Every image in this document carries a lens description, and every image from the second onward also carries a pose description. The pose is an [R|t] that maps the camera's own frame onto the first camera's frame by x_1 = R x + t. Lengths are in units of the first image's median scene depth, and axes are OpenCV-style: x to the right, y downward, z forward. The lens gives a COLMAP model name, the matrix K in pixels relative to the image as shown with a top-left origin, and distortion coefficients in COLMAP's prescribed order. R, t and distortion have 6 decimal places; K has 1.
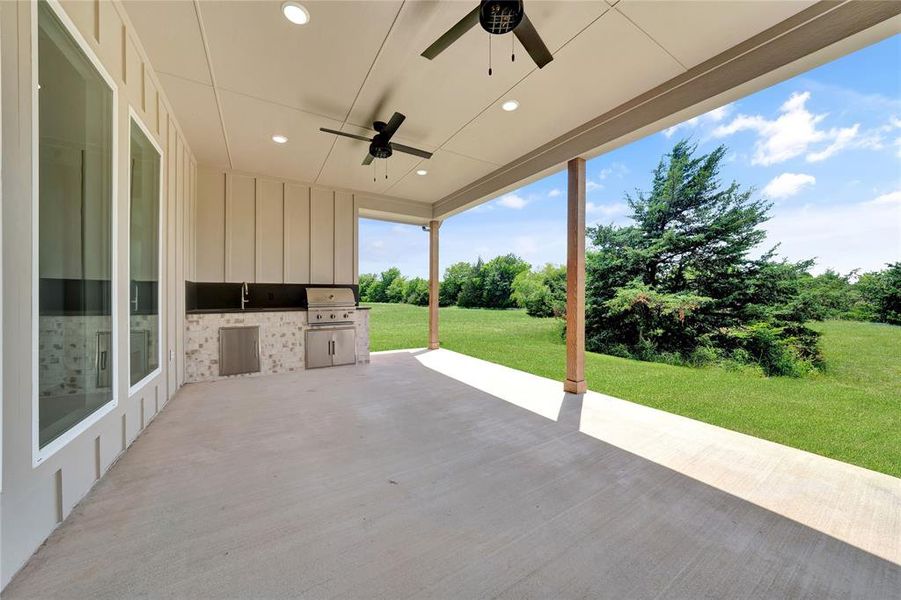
lens RADIAL K [[317.0, 0, 452.6], [0, 317.0, 292.5], [0, 0, 1]] dist [-0.012241, 0.000115]
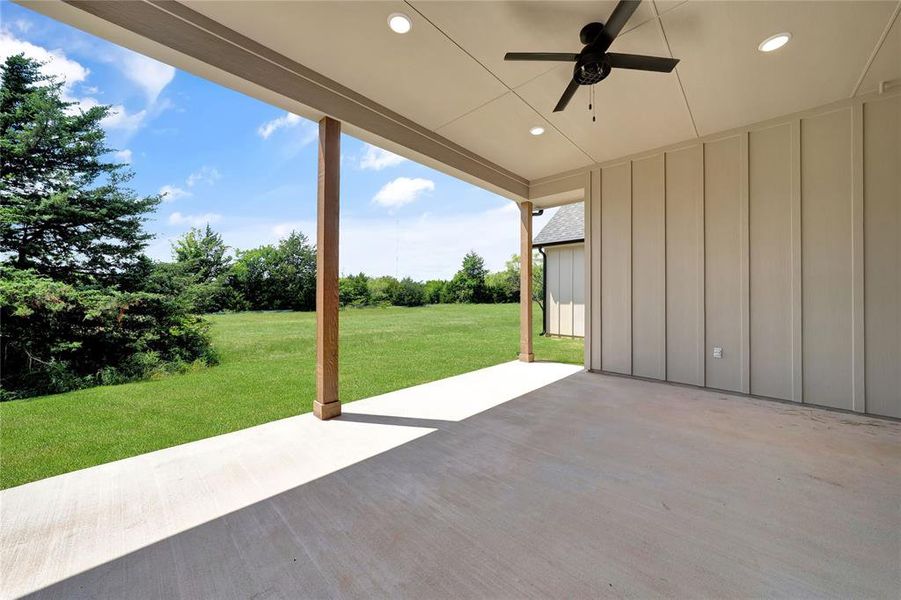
lens RADIAL K [[317.0, 0, 452.6], [0, 317.0, 292.5], [0, 0, 1]] dist [-0.012241, 0.000115]
pose [[-0.245649, 0.002161, 0.969357, -0.620849], [-0.019872, 0.999776, -0.007265, 0.009371], [-0.969155, -0.021048, -0.245551, 1.238916]]
